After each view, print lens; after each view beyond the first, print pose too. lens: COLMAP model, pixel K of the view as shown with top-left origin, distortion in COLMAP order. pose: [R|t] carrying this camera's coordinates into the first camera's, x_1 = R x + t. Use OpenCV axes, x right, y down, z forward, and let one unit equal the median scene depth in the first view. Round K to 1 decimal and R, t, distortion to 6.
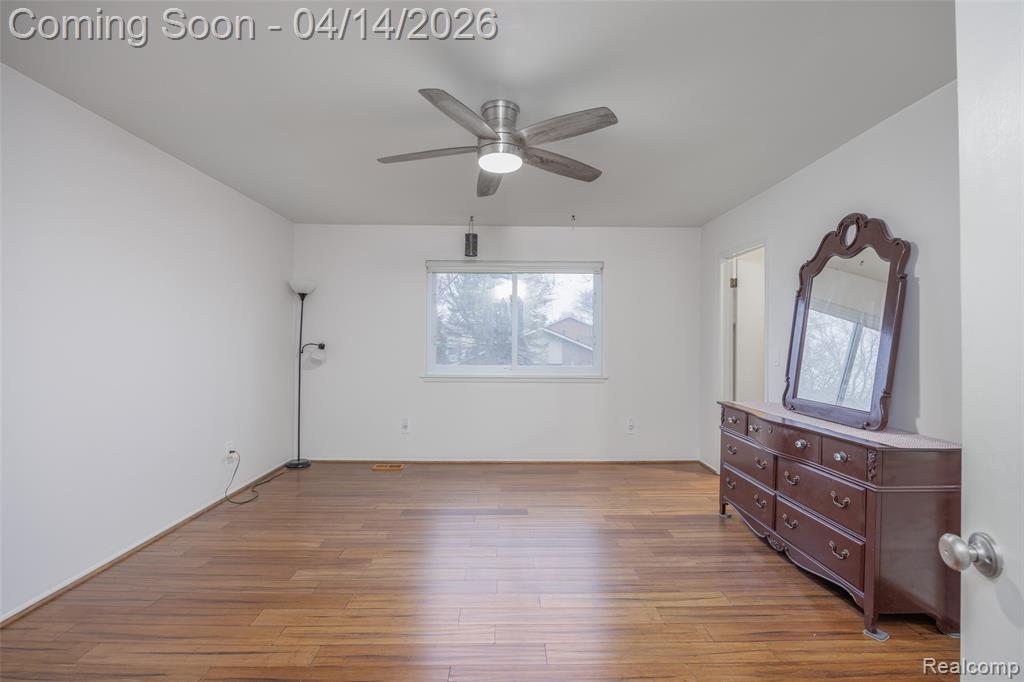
lens RADIAL K [[446.5, 0, 512.0], [0, 446.5, 341.0], [0, 0, 1]] dist [0.000489, 0.000049]
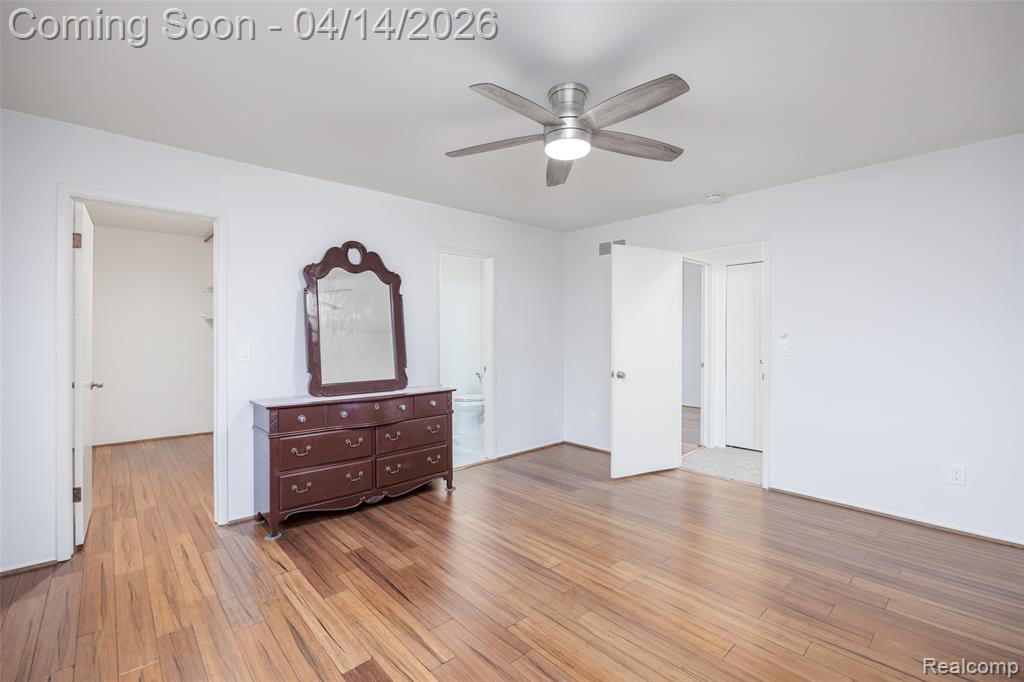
lens RADIAL K [[446.5, 0, 512.0], [0, 446.5, 341.0], [0, 0, 1]] dist [0.000489, 0.000049]
pose [[-0.659111, -0.012916, 0.751935, -0.556769], [-0.001873, 0.999878, 0.015533, 0.000007], [-0.752043, 0.008829, -0.659055, 1.452428]]
